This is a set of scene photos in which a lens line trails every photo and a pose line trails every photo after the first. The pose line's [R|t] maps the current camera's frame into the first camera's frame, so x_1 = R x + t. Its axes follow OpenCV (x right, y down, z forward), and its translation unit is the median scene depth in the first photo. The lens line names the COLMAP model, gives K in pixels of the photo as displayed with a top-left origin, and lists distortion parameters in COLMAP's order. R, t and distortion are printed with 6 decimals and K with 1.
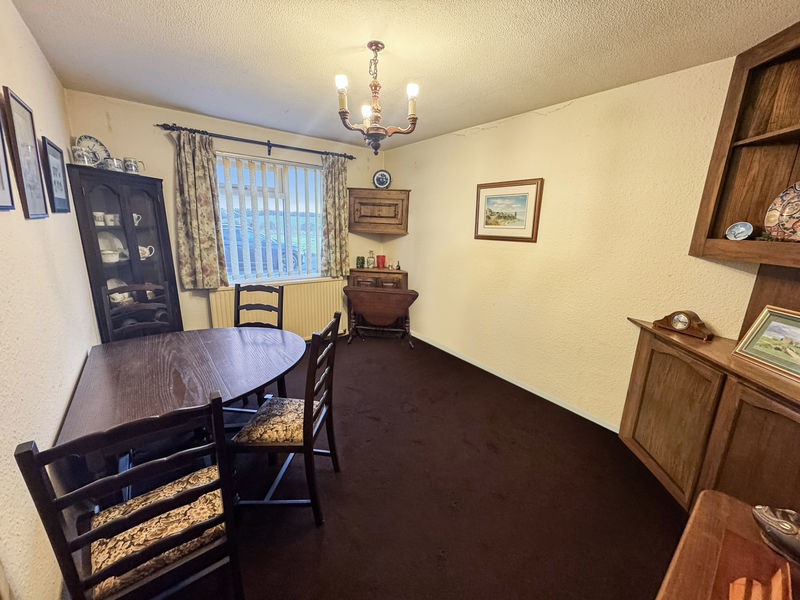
lens RADIAL K [[317.7, 0, 400.0], [0, 317.7, 300.0], [0, 0, 1]] dist [-0.000254, 0.000157]
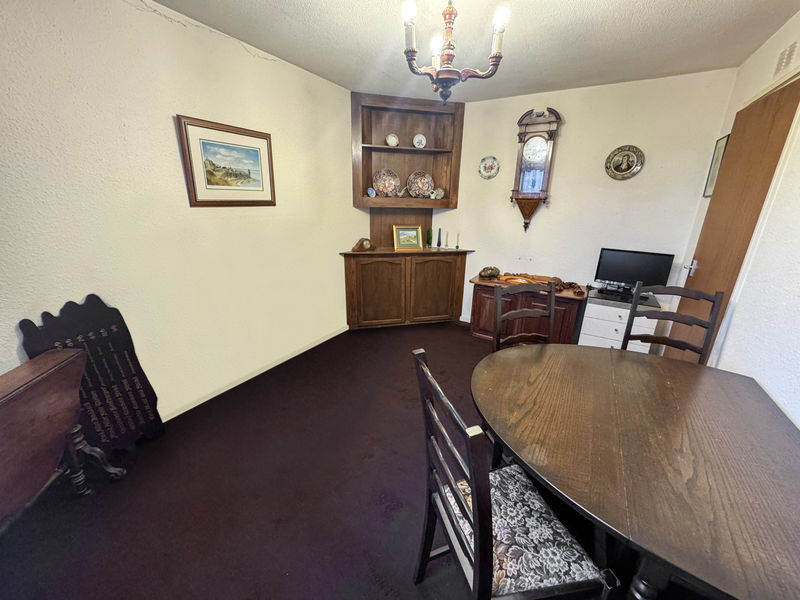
lens RADIAL K [[317.7, 0, 400.0], [0, 317.7, 300.0], [0, 0, 1]] dist [-0.000254, 0.000157]
pose [[-0.358958, -0.312394, 0.879522, -0.608762], [0.190954, 0.897813, 0.396824, -0.229378], [-0.913611, 0.310392, -0.262625, 0.979676]]
